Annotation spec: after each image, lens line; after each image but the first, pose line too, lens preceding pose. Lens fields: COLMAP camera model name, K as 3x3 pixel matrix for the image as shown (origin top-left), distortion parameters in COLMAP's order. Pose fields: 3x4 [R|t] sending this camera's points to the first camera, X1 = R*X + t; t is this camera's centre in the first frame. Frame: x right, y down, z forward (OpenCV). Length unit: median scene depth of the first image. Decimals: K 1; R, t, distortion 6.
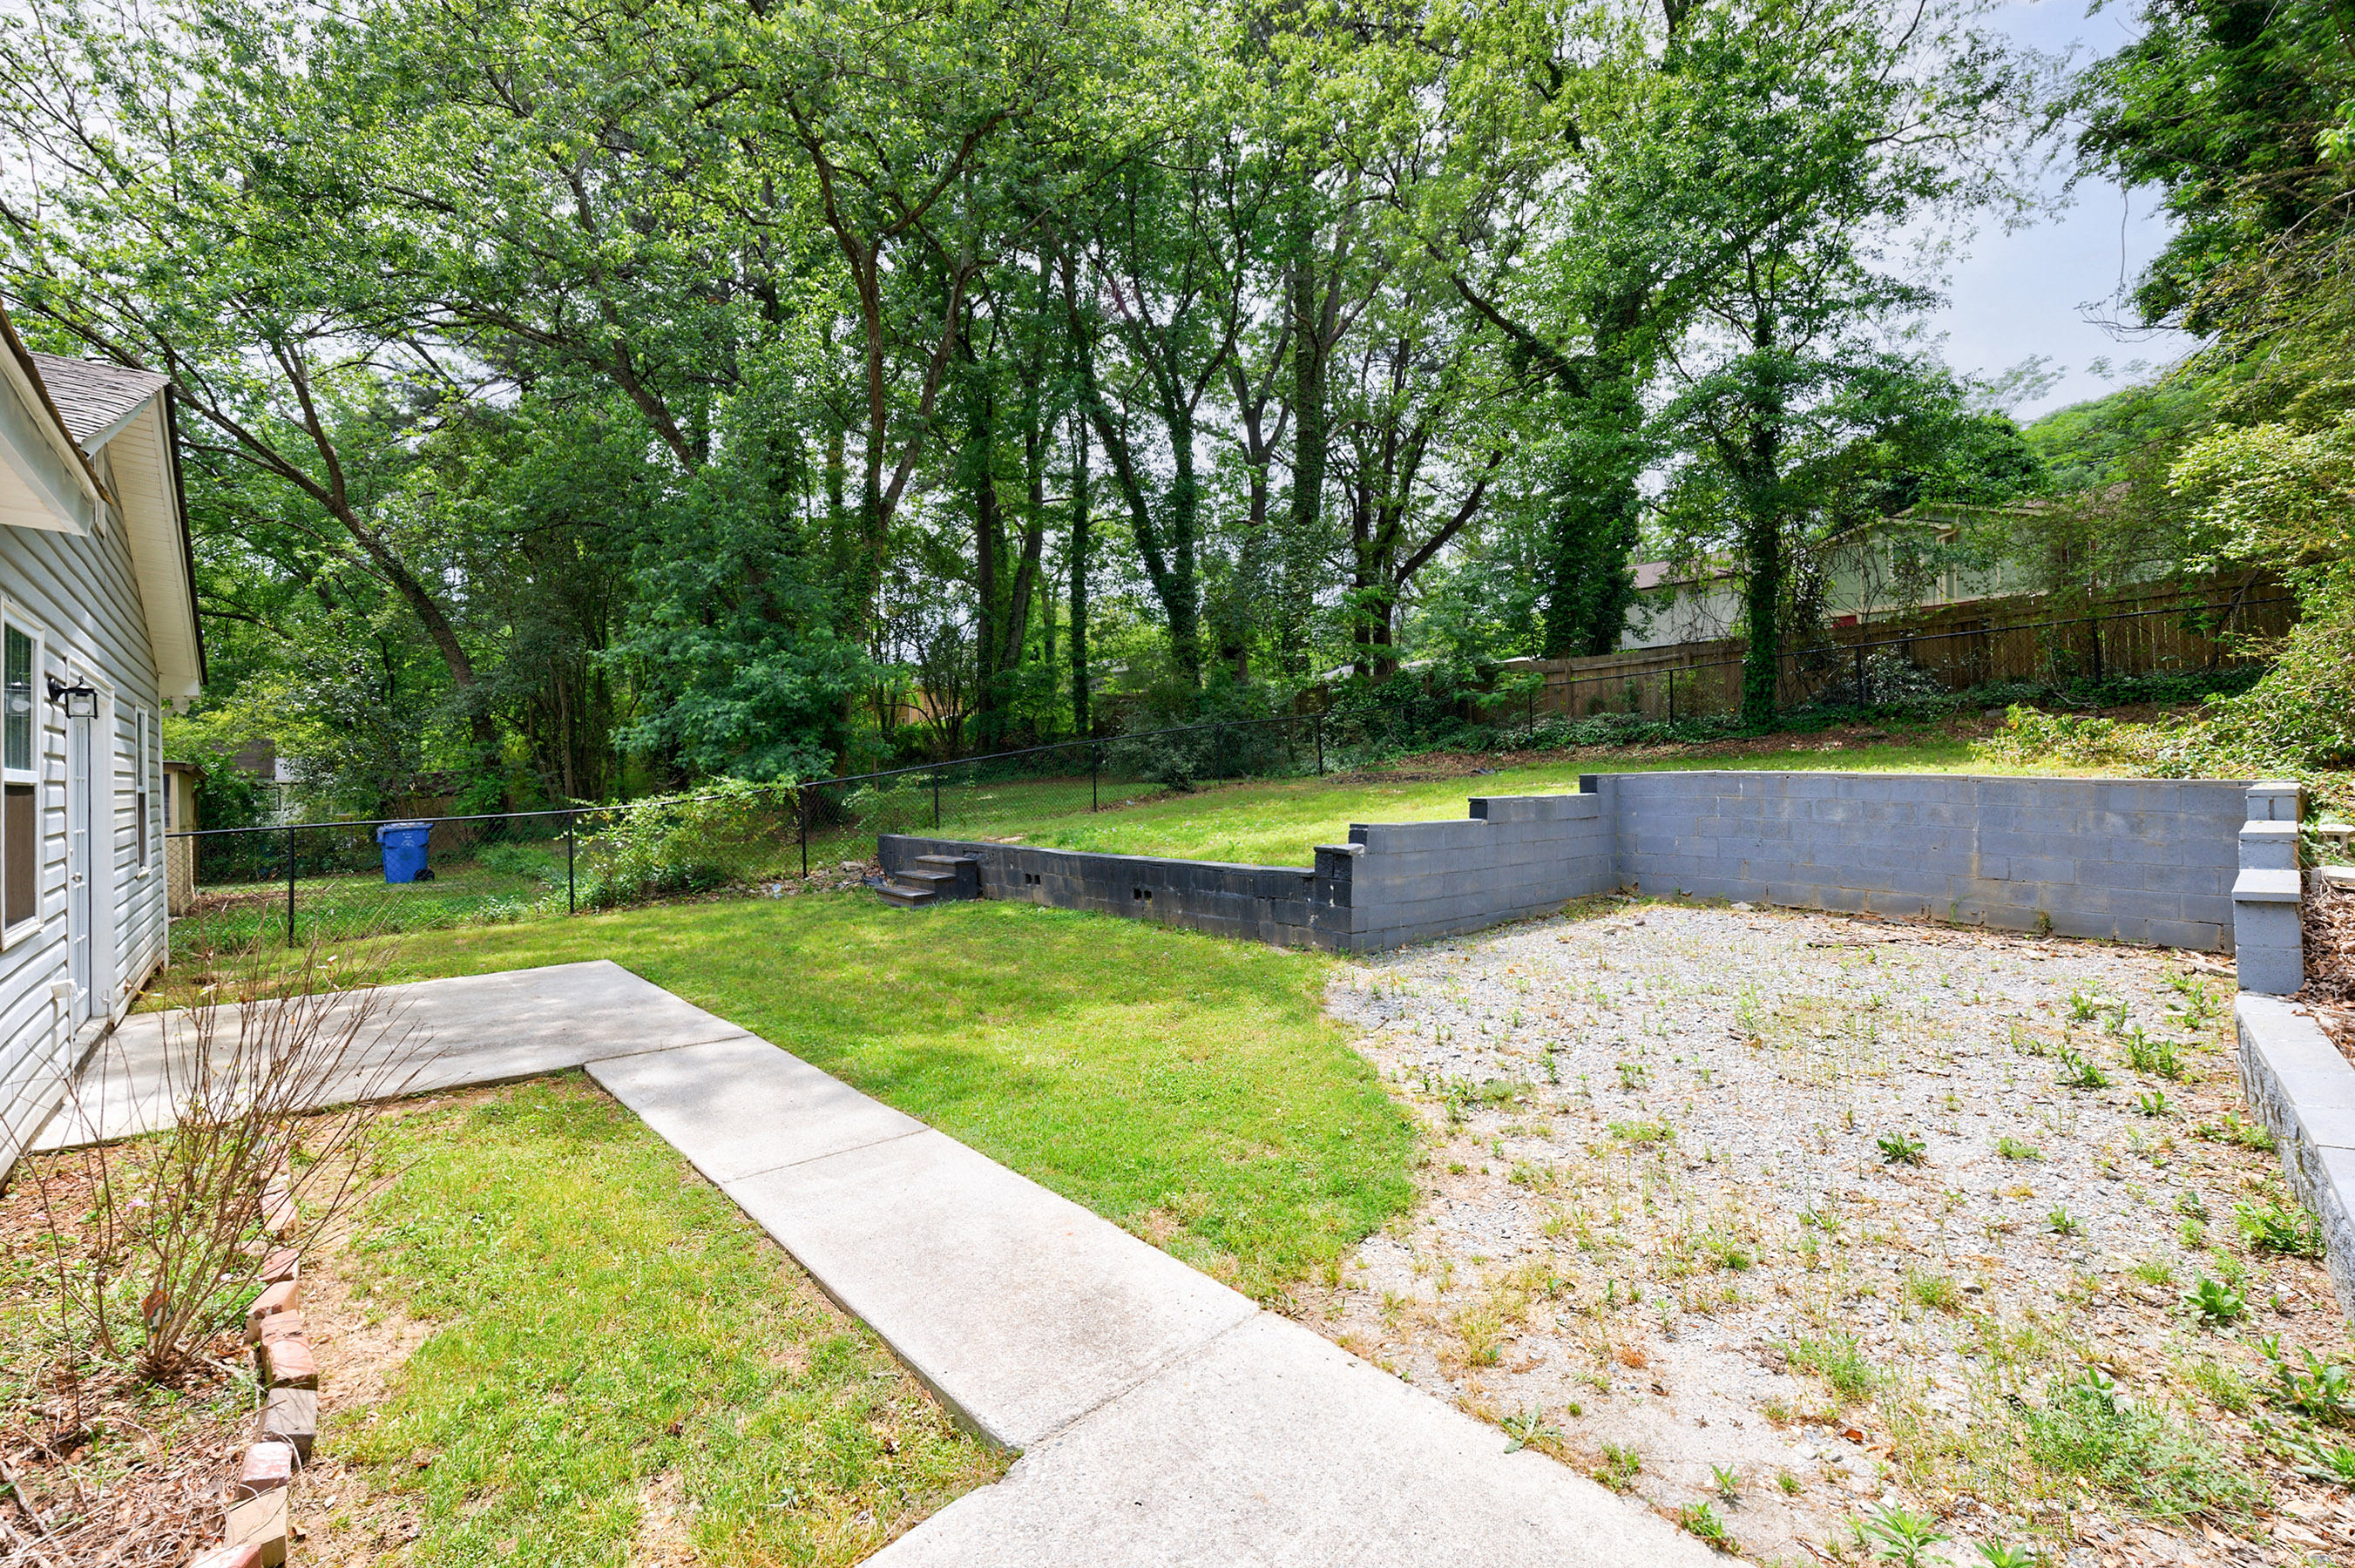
lens RADIAL K [[990.4, 0, 1177.5], [0, 990.4, 784.0], [0, 0, 1]] dist [-0.003223, -0.000639]
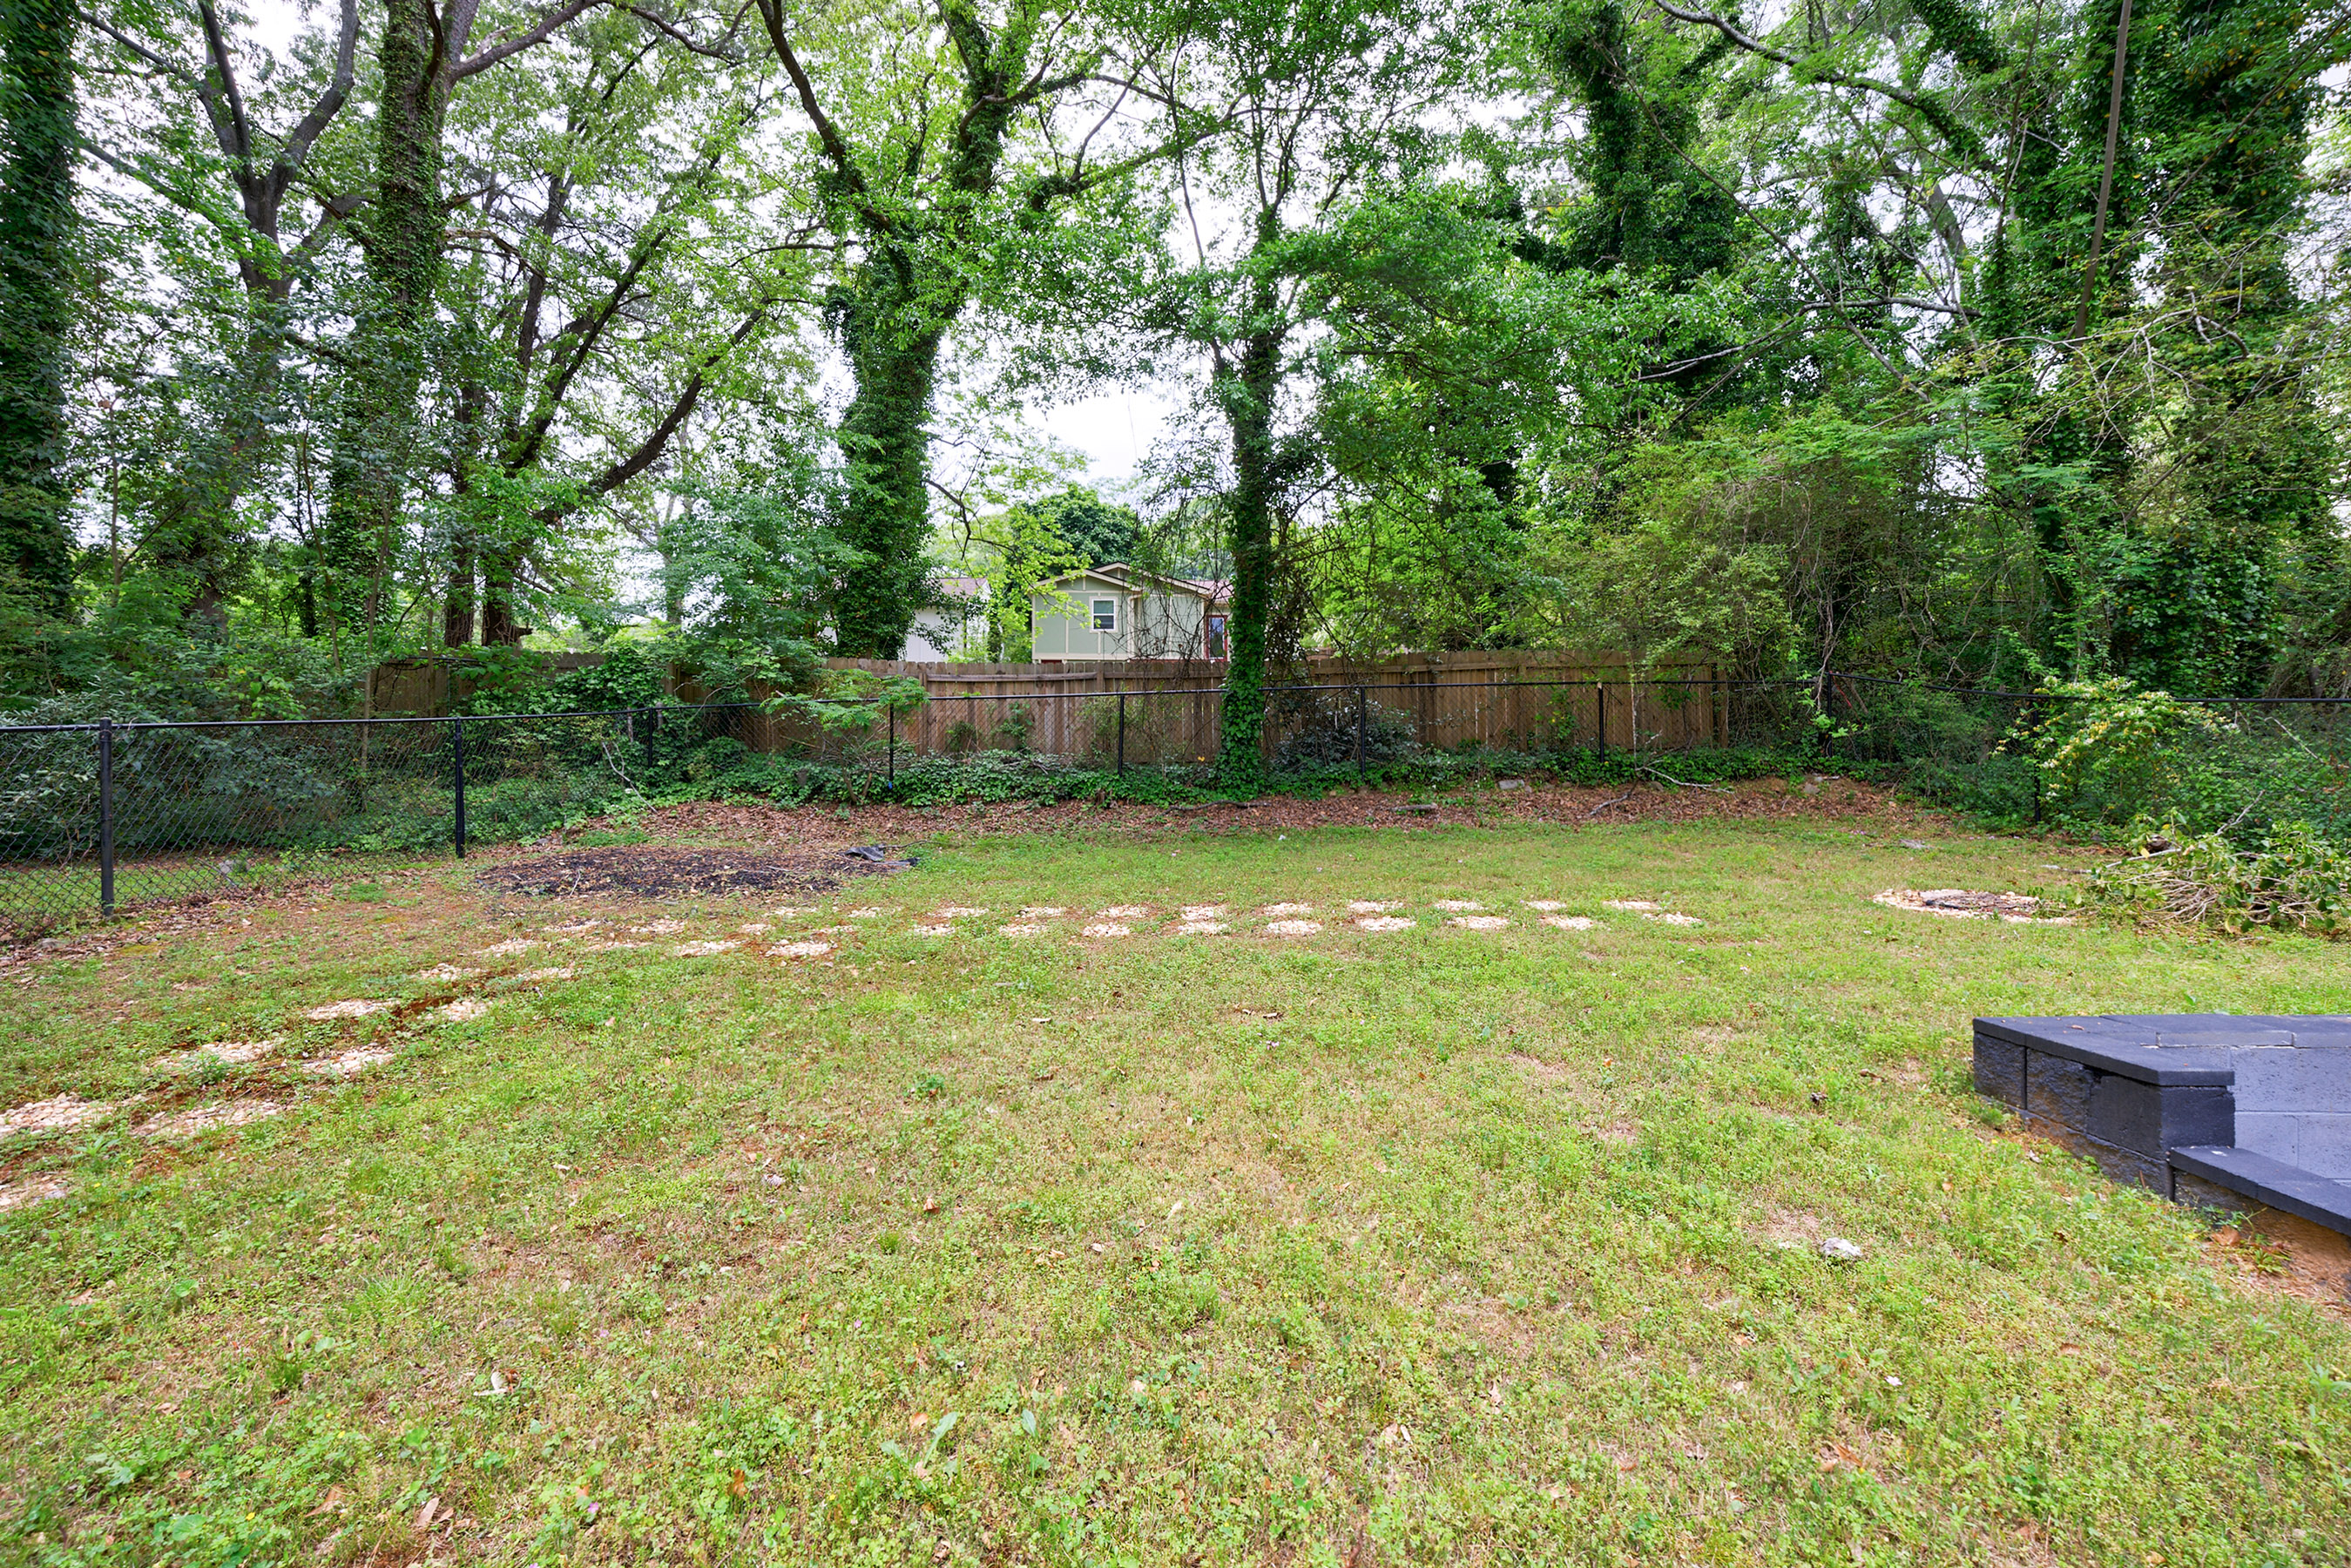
lens RADIAL K [[988.8, 0, 1175.5], [0, 988.8, 784.0], [0, 0, 1]] dist [-0.003223, -0.000639]
pose [[0.666921, 0.031544, 0.744461, 0.024652], [-0.012594, 0.999438, -0.031065, -0.022455], [-0.745022, 0.011342, 0.666943, 0.357598]]
